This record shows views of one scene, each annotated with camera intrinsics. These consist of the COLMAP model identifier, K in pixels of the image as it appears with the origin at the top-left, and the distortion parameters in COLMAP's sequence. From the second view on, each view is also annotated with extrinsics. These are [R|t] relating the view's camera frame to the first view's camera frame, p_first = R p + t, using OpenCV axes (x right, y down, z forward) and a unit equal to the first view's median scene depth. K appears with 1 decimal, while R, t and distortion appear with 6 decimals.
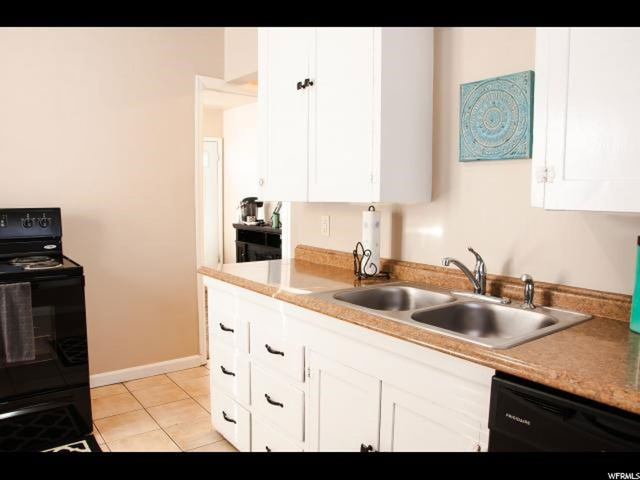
lens RADIAL K [[493.8, 0, 320.0], [0, 493.8, 240.0], [0, 0, 1]] dist [-0.007891, 0.000497]
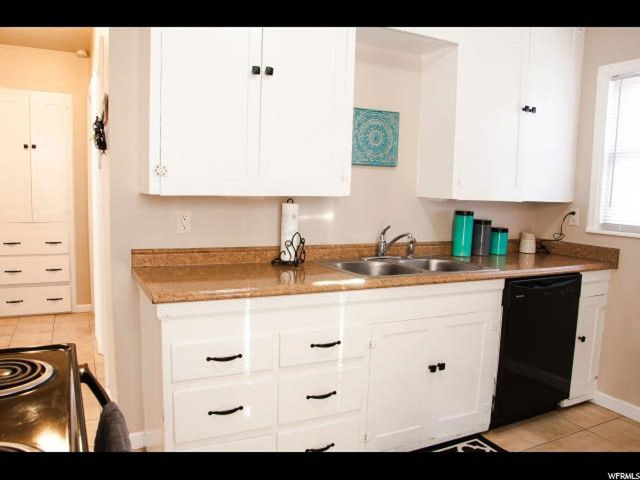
lens RADIAL K [[493.8, 0, 320.0], [0, 493.8, 240.0], [0, 0, 1]] dist [-0.007891, 0.000497]
pose [[0.214471, -0.120002, 0.969330, -0.963561], [0.059234, 0.992195, 0.109727, -0.096211], [-0.974932, 0.033884, 0.219906, 0.711526]]
